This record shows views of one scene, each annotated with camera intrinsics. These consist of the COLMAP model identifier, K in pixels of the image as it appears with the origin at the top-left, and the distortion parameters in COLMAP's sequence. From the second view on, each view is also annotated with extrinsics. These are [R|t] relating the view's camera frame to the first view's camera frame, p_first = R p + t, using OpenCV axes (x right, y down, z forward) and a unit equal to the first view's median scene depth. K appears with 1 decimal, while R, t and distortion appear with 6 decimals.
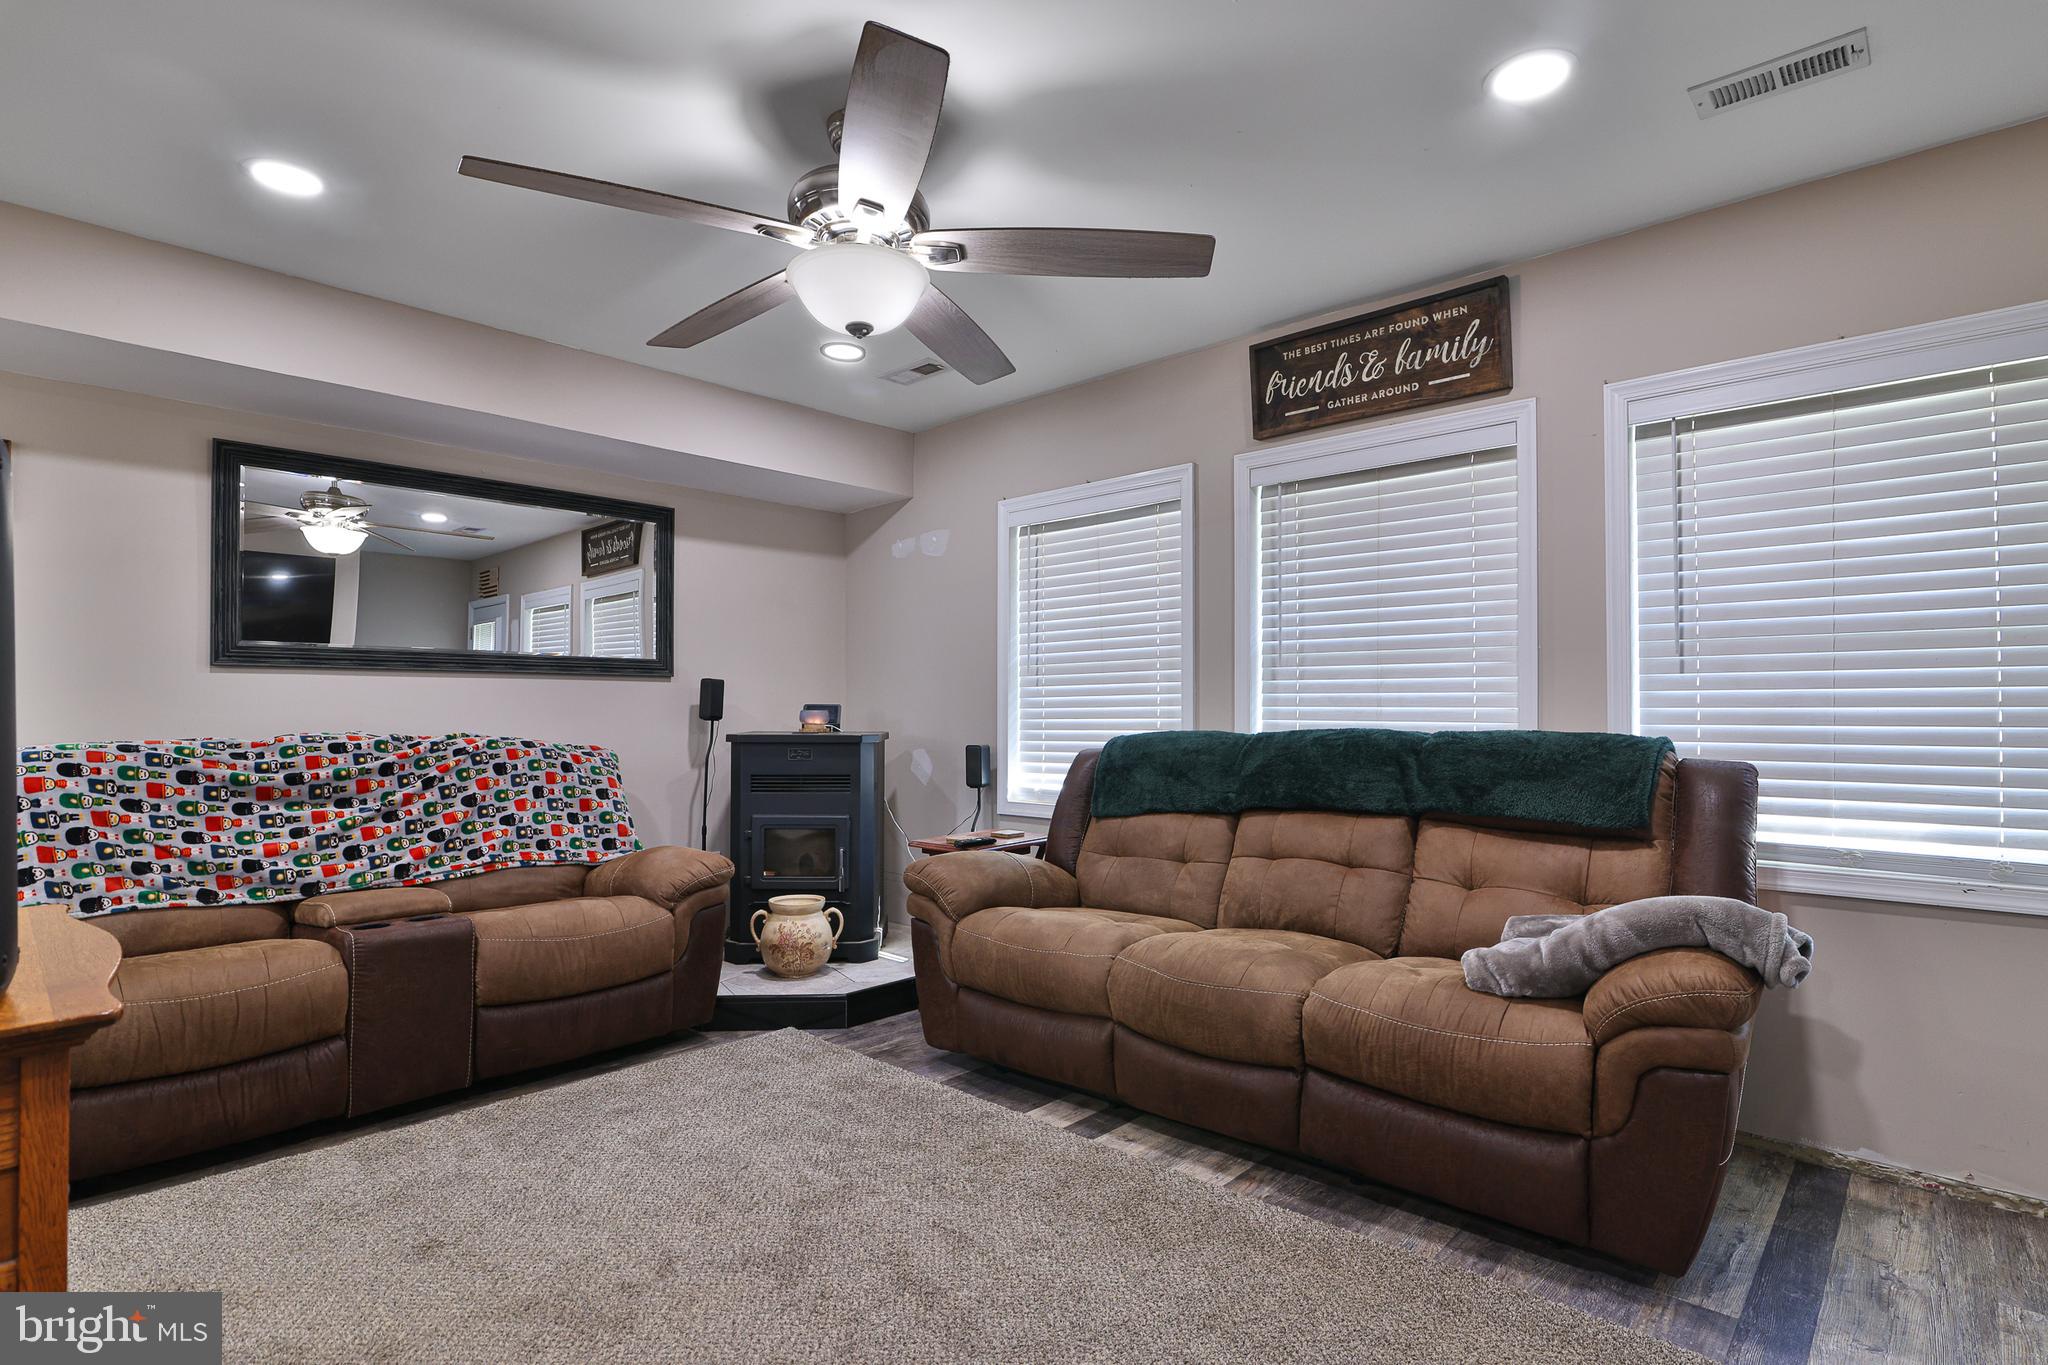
lens RADIAL K [[939.0, 0, 959.0], [0, 939.0, 705.5], [0, 0, 1]] dist [-0.018074, 0.000169]
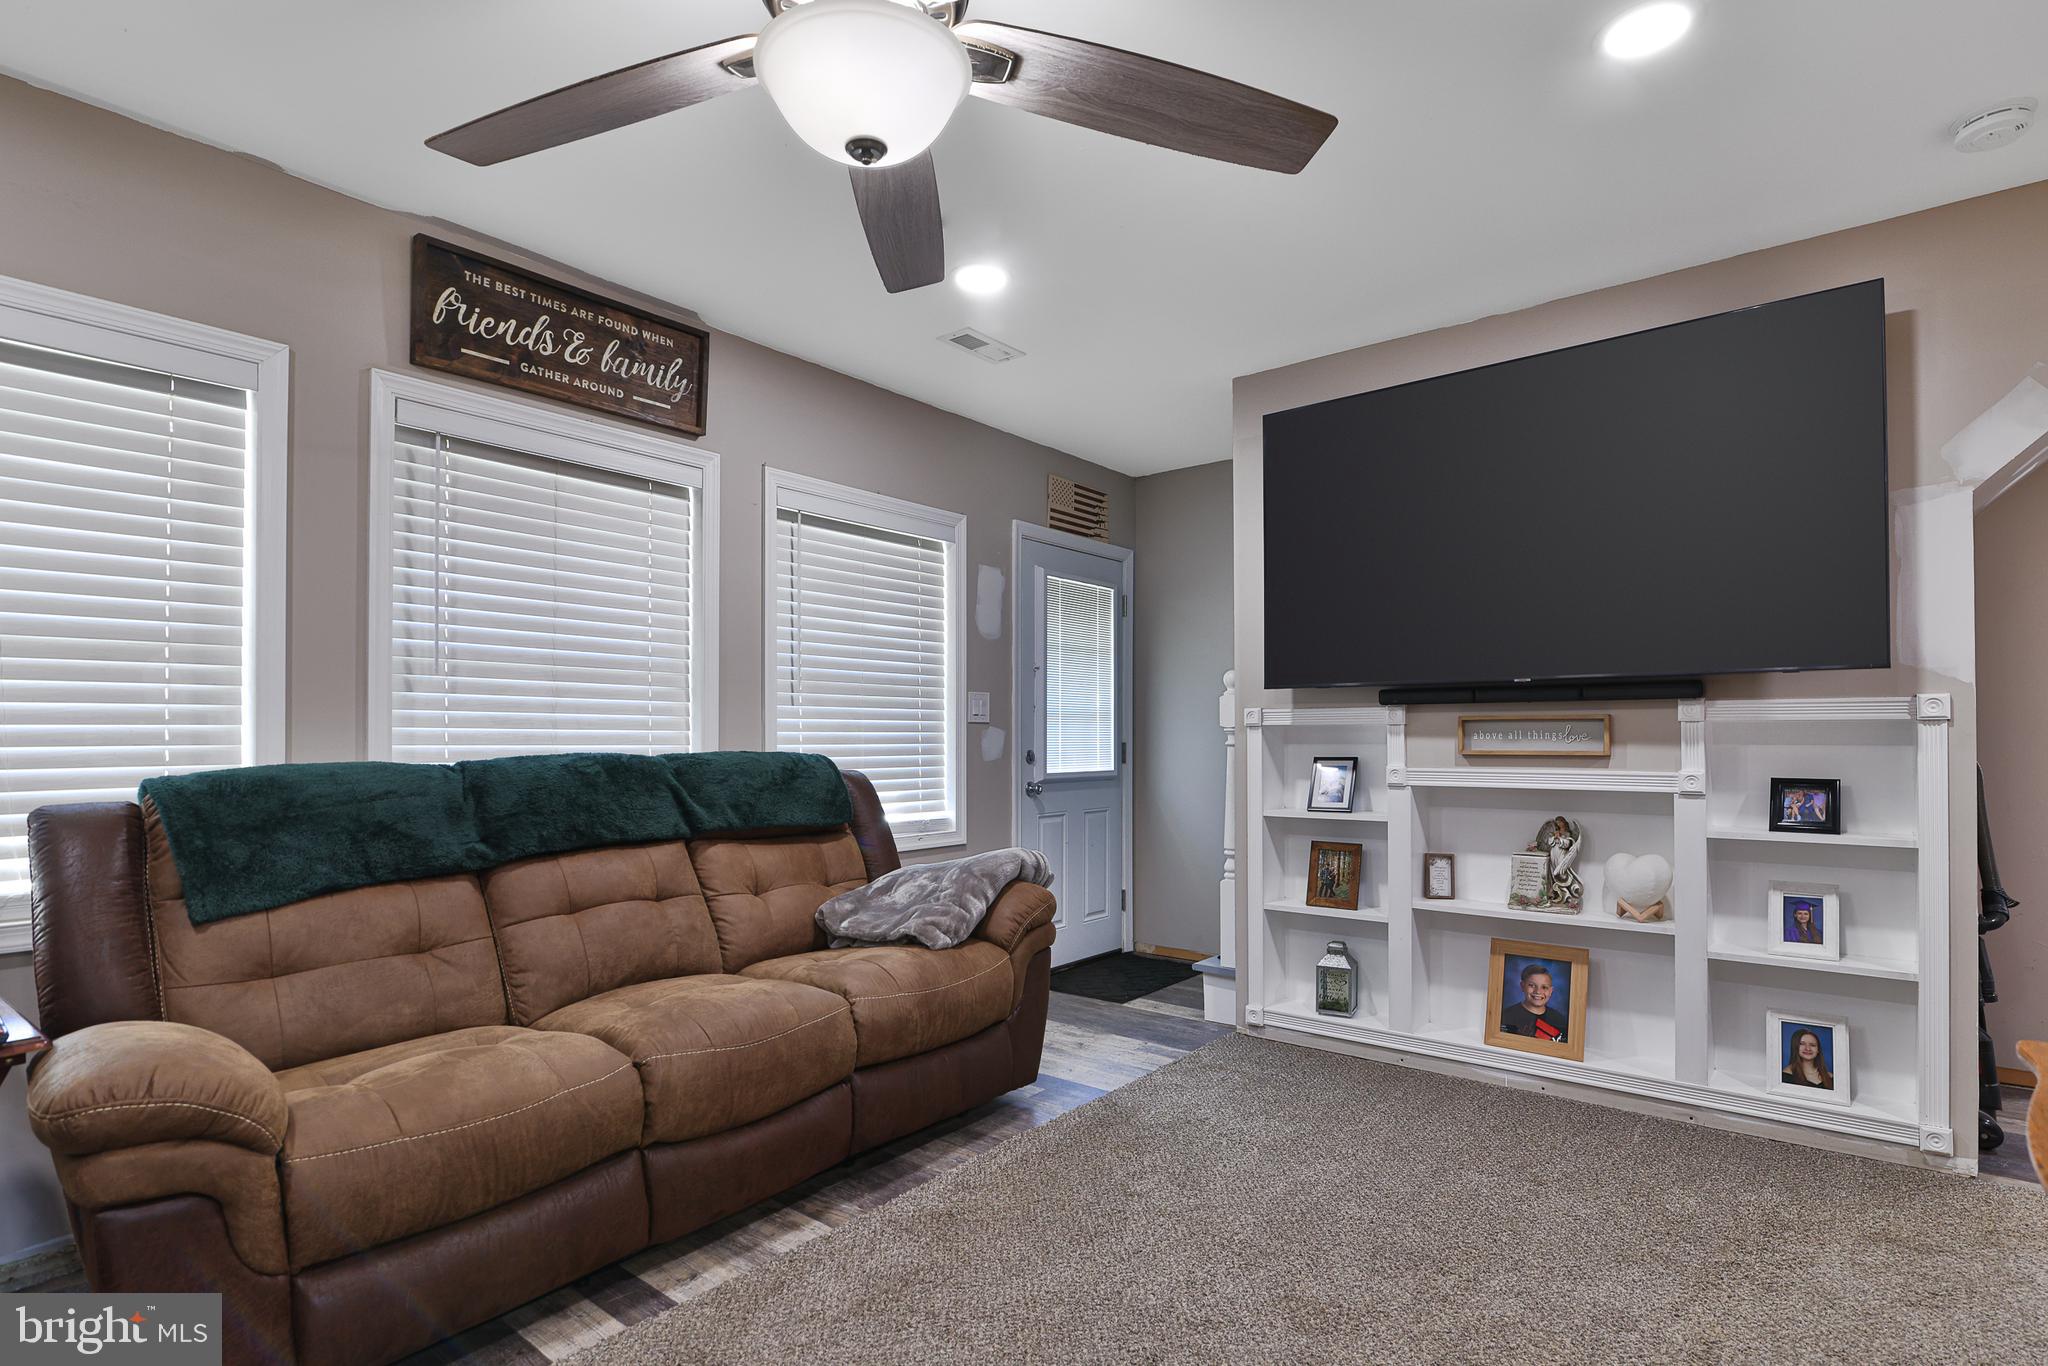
lens RADIAL K [[1027.2, 0, 1020.1], [0, 1027.2, 744.3], [0, 0, 1]] dist [-0.025965, -0.000547]
pose [[-0.078739, -0.001195, 0.996895, -0.589807], [-0.001813, 0.999998, 0.001055, 0.014963], [-0.996894, -0.001724, -0.078741, 0.681039]]
